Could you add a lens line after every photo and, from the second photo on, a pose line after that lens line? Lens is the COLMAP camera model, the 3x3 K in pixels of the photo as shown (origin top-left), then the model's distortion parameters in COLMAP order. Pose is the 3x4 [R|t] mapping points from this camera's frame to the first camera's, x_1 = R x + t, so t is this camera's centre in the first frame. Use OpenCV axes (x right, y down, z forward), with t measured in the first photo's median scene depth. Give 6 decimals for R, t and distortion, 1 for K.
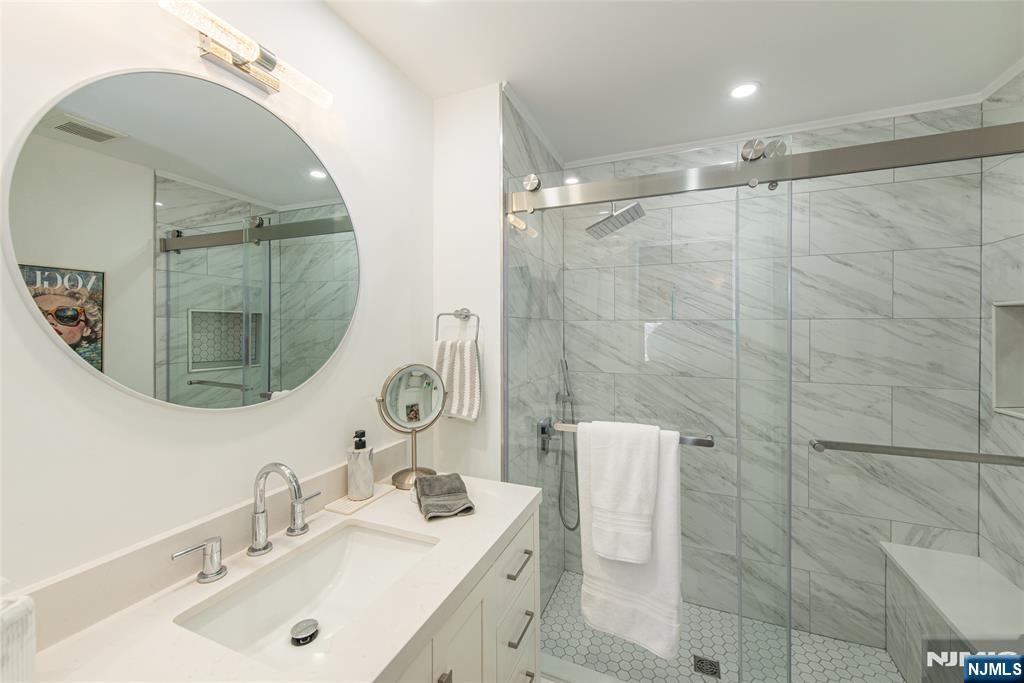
lens RADIAL K [[412.8, 0, 511.4], [0, 412.8, 342.6], [0, 0, 1]] dist [0.016336, -0.001214]
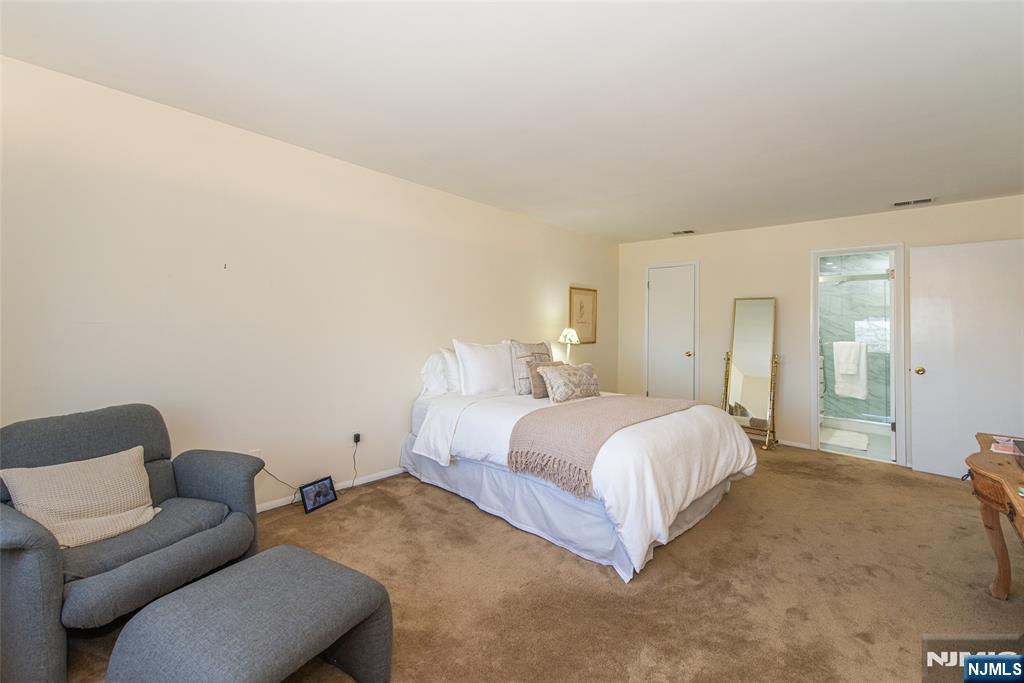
lens RADIAL K [[412.8, 0, 513.2], [0, 412.8, 336.1], [0, 0, 1]] dist [0.016336, -0.001214]
pose [[0.933322, 0.001558, -0.359037, -1.296952], [-0.000106, 0.999992, 0.004064, 0.121034], [0.359041, -0.003755, 0.933314, -3.882188]]
